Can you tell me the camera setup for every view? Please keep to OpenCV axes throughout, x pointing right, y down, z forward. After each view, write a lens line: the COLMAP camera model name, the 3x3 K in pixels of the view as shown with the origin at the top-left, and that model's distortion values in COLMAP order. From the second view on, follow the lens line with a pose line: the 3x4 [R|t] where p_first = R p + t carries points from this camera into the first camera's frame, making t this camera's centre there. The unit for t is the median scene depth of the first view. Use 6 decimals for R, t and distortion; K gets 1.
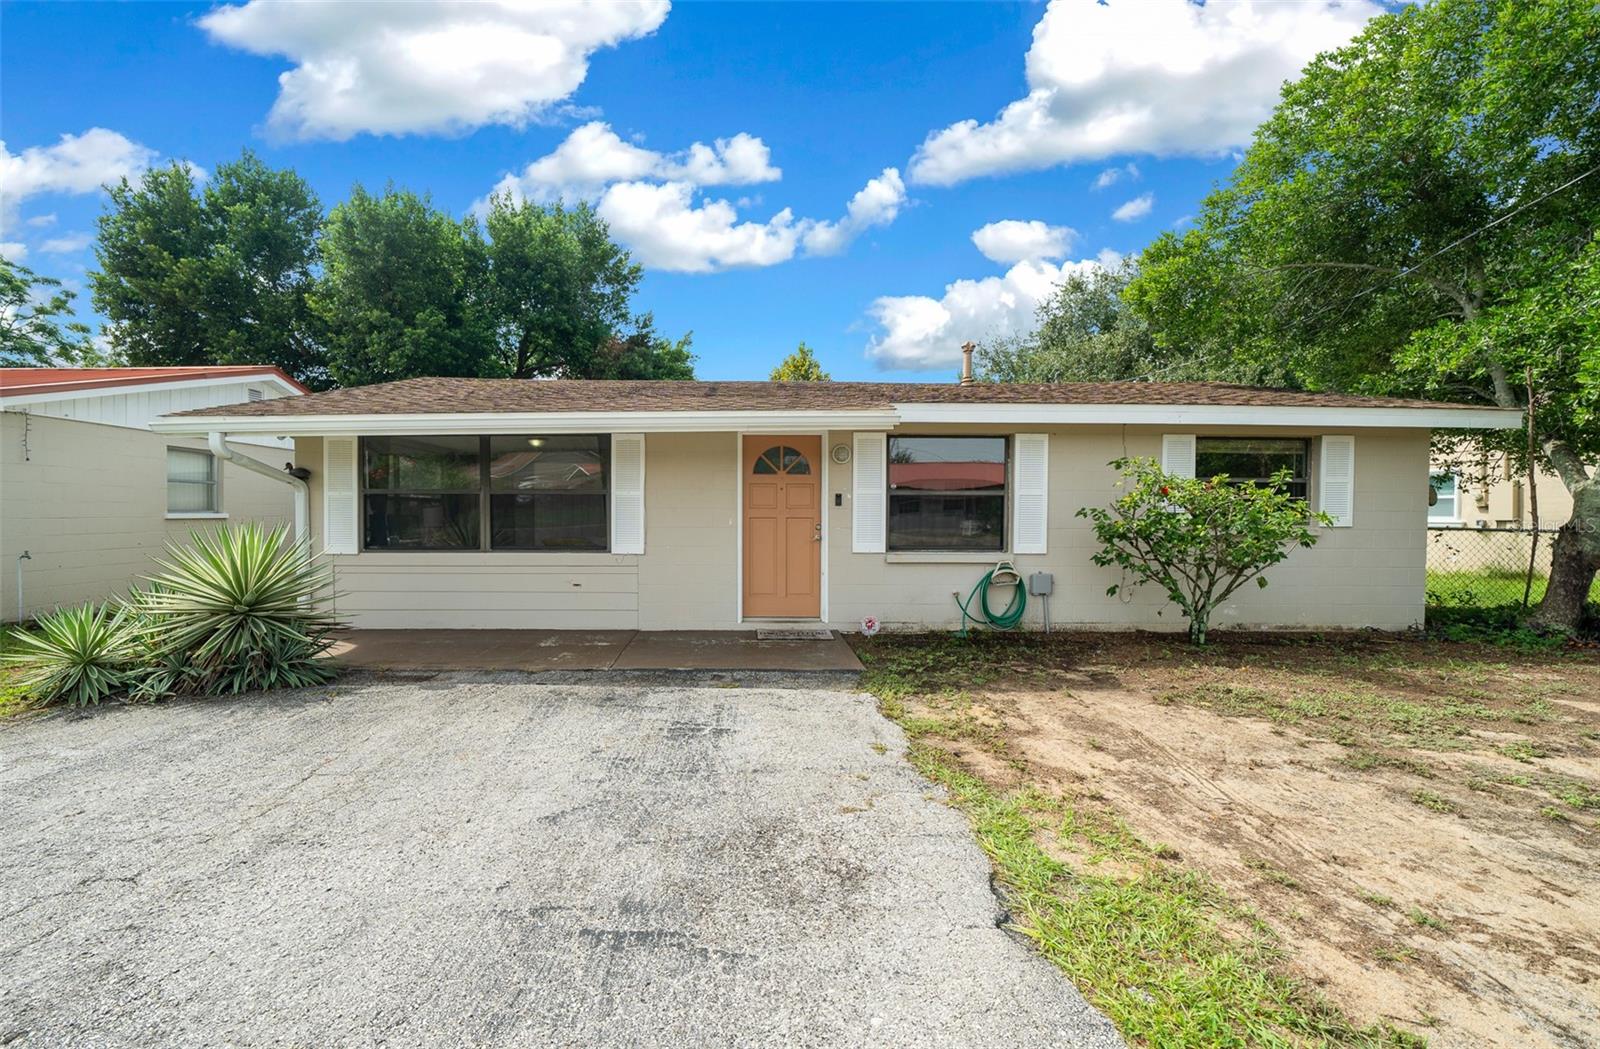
lens RADIAL K [[569.1, 0, 792.2], [0, 569.1, 520.6], [0, 0, 1]] dist [-0.004294, -0.000022]
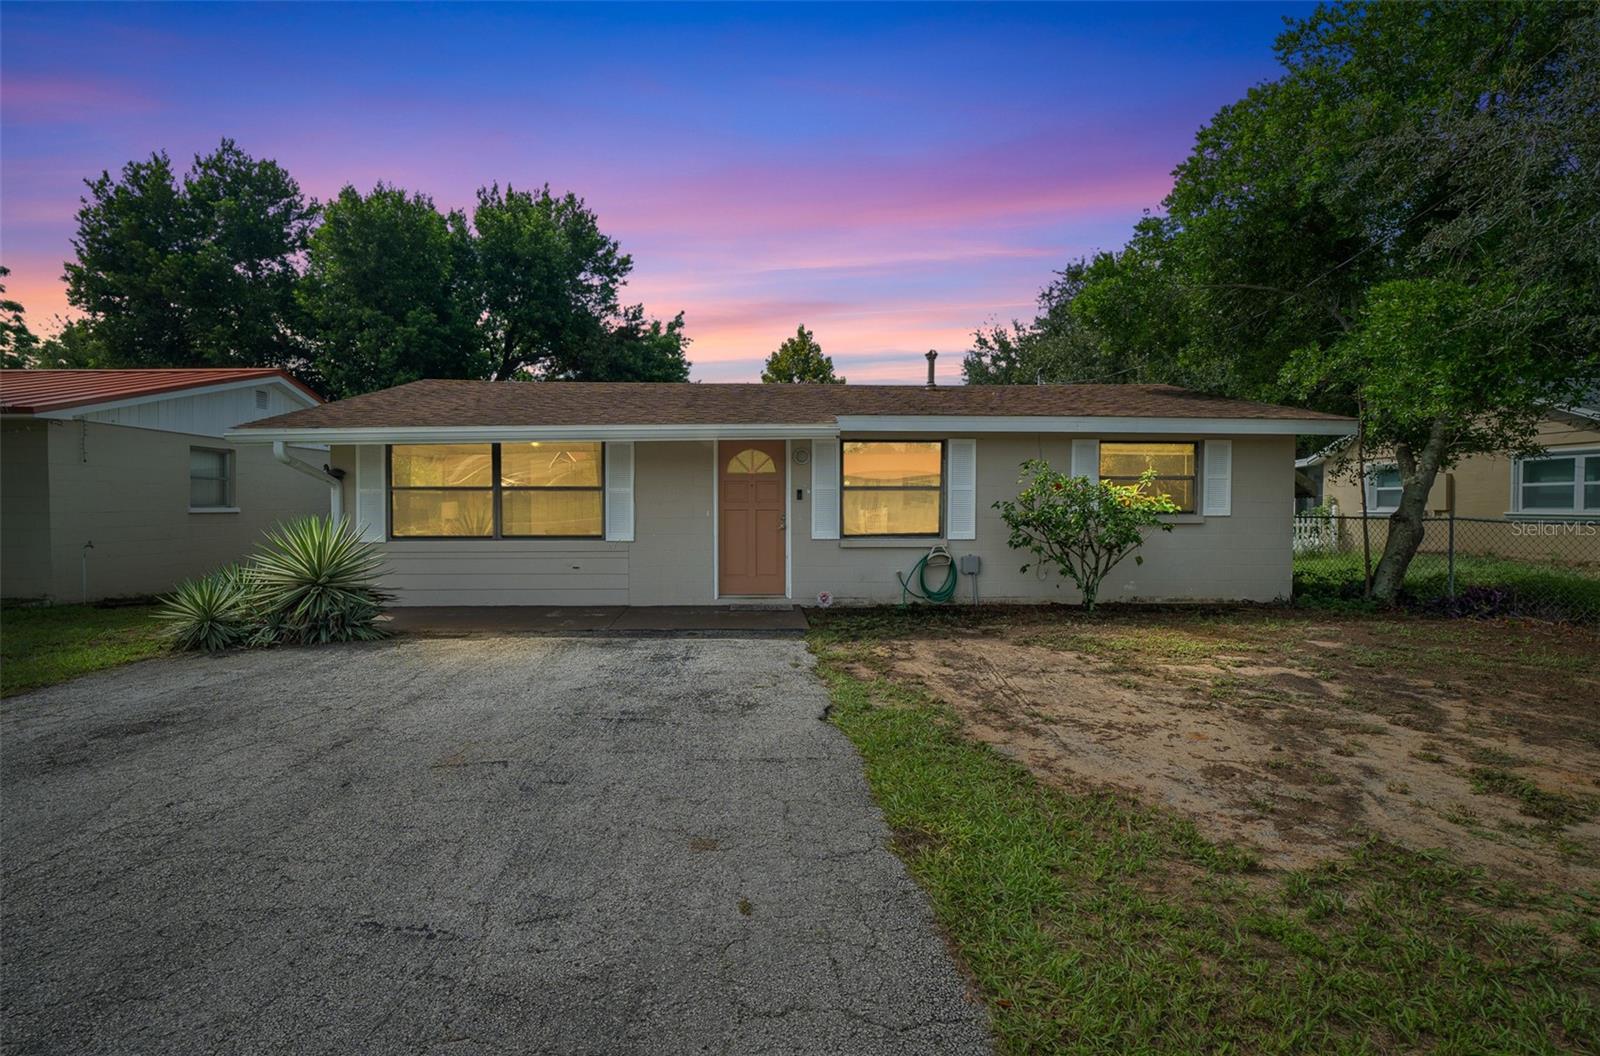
lens RADIAL K [[618.2, 0, 821.7], [0, 618.2, 513.8], [0, 0, 1]] dist [0.000014, -0.002207]
pose [[0.999220, -0.003845, 0.039307, 0.075148], [0.003863, 0.999992, -0.000363, 0.003863], [-0.039305, 0.000515, 0.999227, -0.284522]]
